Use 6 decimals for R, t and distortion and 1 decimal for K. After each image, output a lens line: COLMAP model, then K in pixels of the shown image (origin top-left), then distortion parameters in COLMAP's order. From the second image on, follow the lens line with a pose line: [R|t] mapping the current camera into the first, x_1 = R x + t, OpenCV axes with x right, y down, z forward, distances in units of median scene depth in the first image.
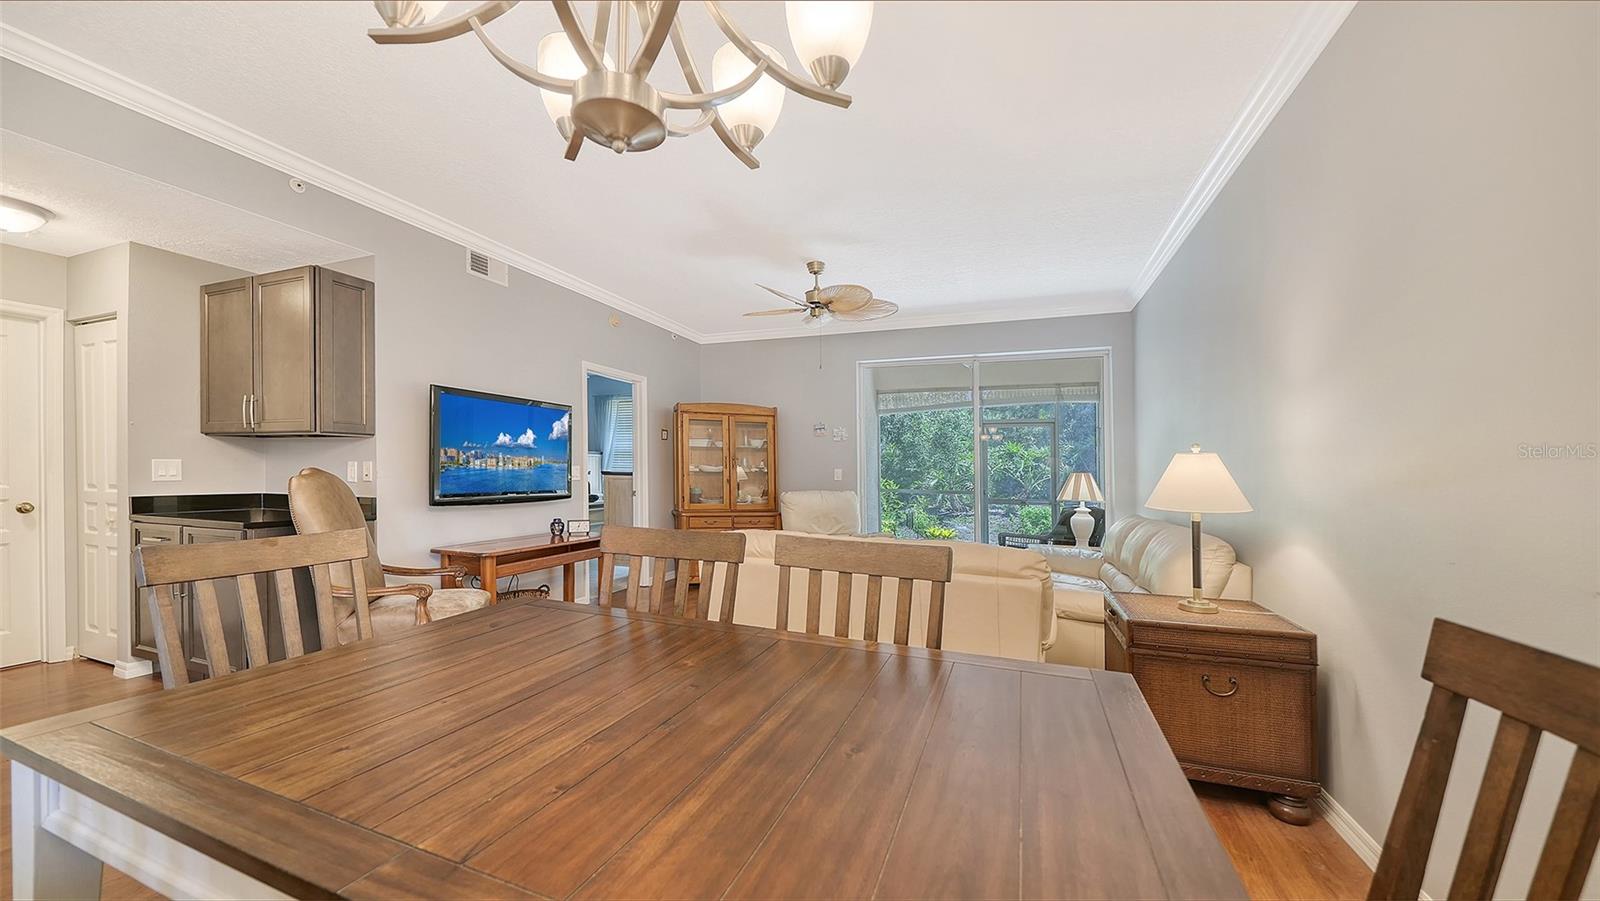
lens RADIAL K [[587.0, 0, 774.1], [0, 587.0, 464.4], [0, 0, 1]] dist [-0.003534, -0.000430]
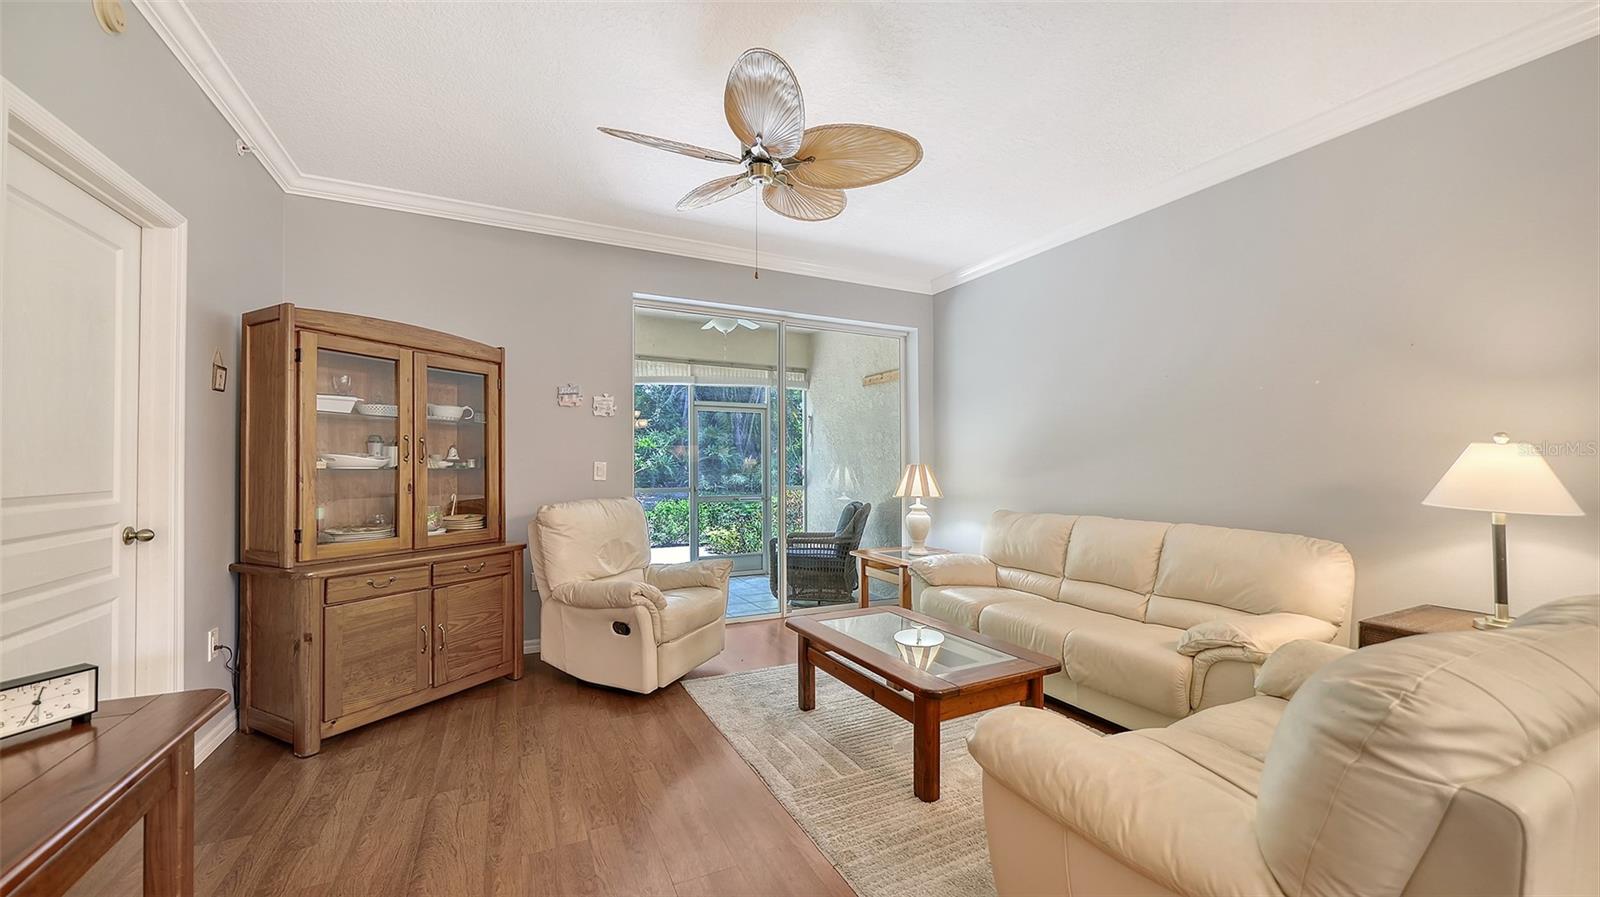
lens RADIAL K [[604.9, 0, 800.2], [0, 604.9, 444.5], [0, 0, 1]] dist [0.003317, -0.002526]
pose [[0.674882, 0.015910, 0.737754, -0.250532], [-0.003745, 0.999829, -0.018135, 0.000684], [-0.737916, 0.009476, 0.674826, 0.481333]]
